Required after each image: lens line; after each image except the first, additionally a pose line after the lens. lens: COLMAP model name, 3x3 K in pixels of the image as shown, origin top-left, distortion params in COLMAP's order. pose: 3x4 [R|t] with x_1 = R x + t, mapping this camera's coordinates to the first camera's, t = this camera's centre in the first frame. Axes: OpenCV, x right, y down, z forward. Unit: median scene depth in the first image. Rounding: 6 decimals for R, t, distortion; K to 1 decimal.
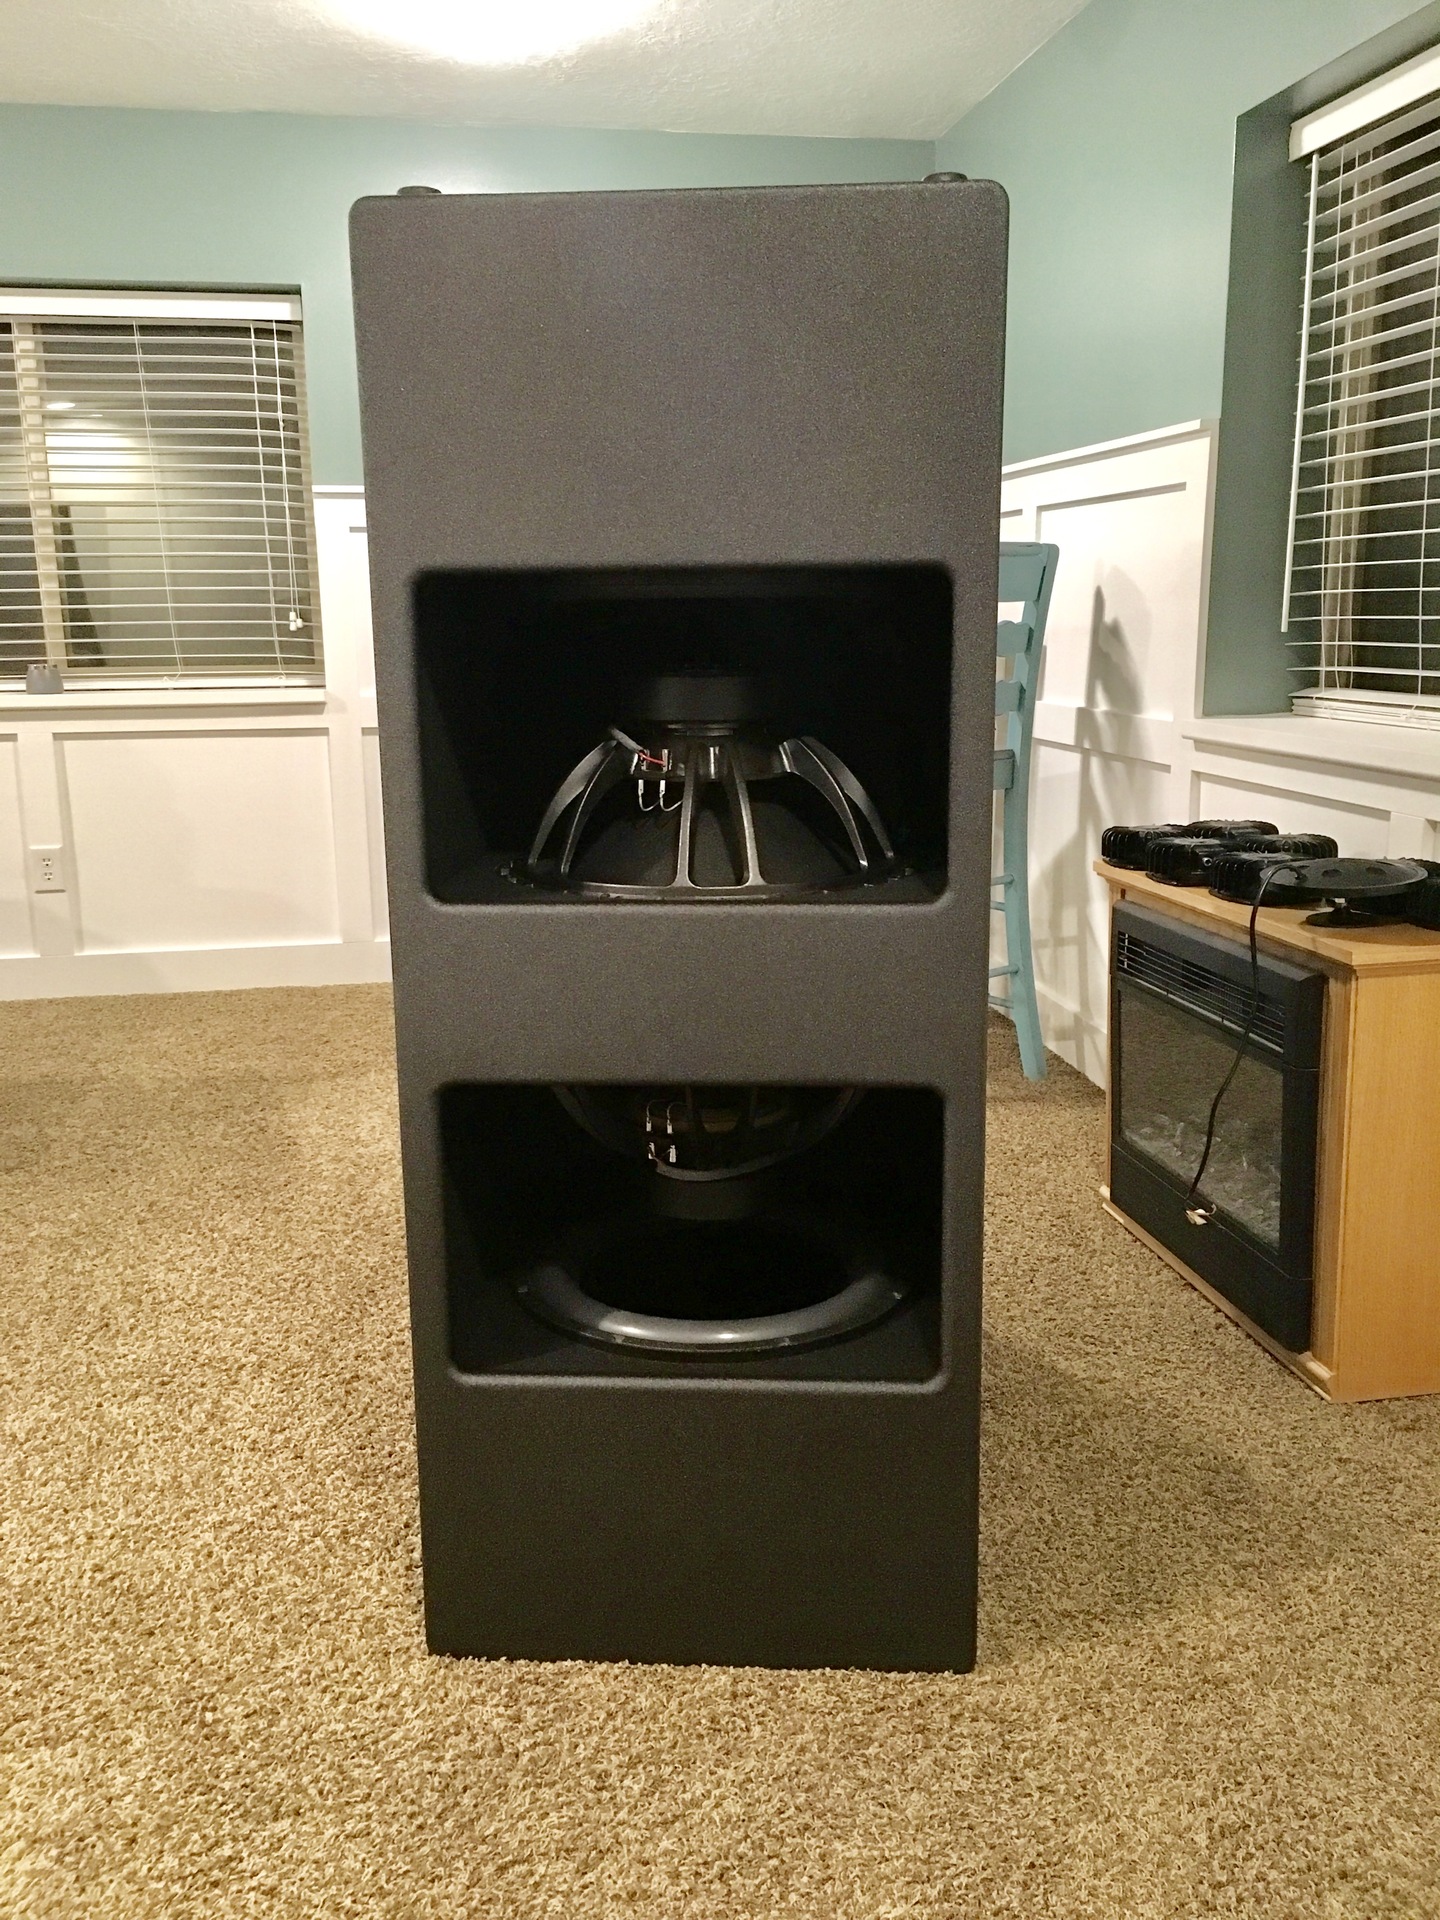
lens RADIAL K [[1630.6, 0, 720.0], [0, 1630.6, 960.0], [0, 0, 1]] dist [0.081460, -0.117713]
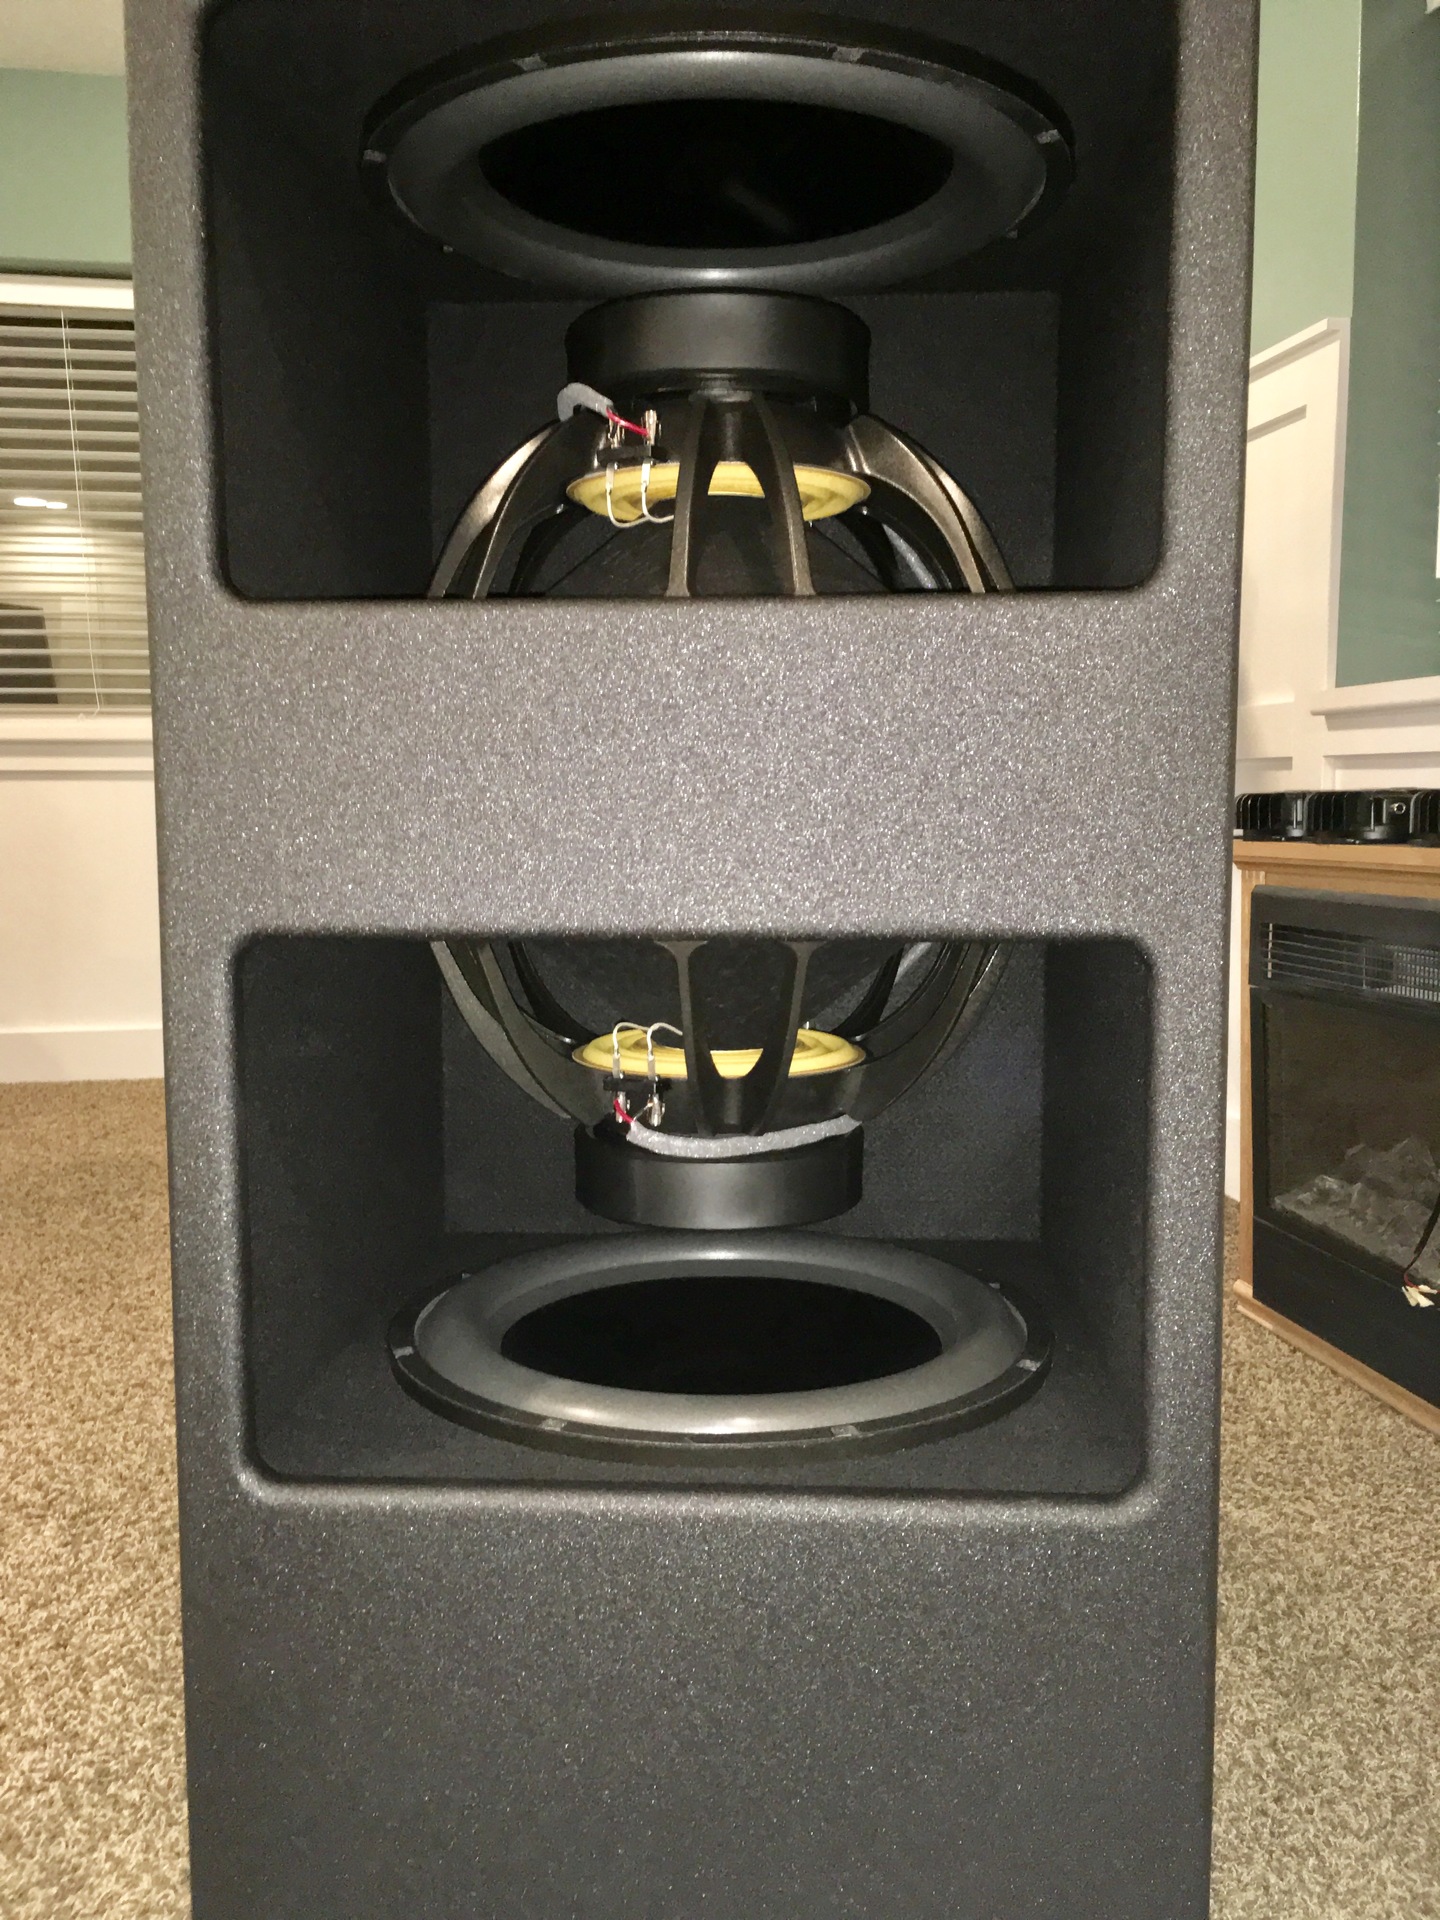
lens RADIAL K [[1630.6, 0, 720.0], [0, 1630.6, 960.0], [0, 0, 1]] dist [0.081460, -0.117713]
pose [[0.999967, 0.007790, 0.002265, -0.006059], [-0.007491, 0.993804, -0.110890, 0.106189], [-0.003115, 0.110869, 0.993830, 0.331367]]
